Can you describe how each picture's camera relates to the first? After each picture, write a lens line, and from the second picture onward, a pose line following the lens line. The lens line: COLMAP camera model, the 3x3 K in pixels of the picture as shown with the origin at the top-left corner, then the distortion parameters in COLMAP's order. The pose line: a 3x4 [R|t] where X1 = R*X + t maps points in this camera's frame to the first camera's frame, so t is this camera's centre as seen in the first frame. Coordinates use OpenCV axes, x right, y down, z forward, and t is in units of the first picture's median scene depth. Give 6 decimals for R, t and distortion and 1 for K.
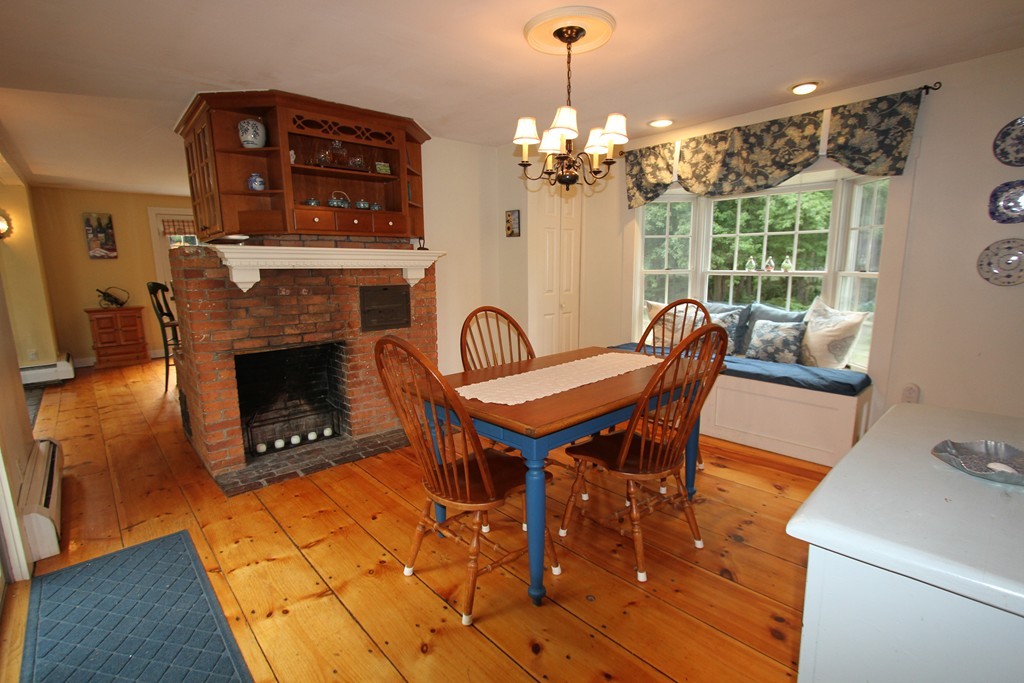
lens RADIAL K [[472.6, 0, 520.8], [0, 472.6, 346.6], [0, 0, 1]] dist [-0.021893, 0.000448]
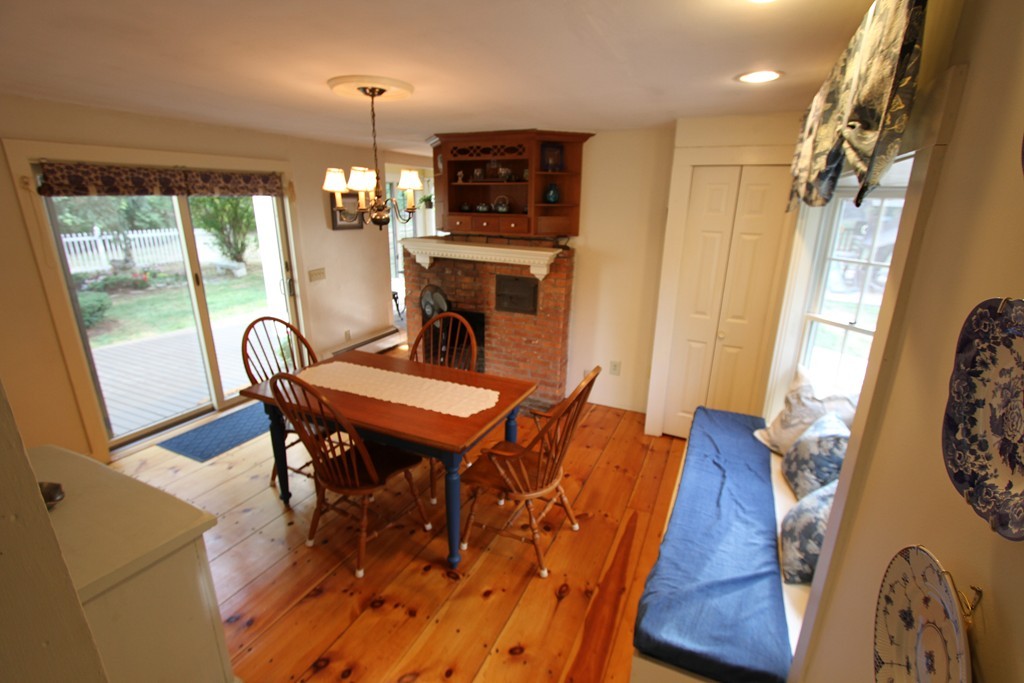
lens RADIAL K [[472.6, 0, 520.8], [0, 472.6, 346.6], [0, 0, 1]] dist [-0.021893, 0.000448]
pose [[0.386550, 0.289578, -0.875628, 0.818129], [-0.182987, 0.954634, 0.234925, -0.244900], [0.903933, 0.069418, 0.422003, 0.526698]]
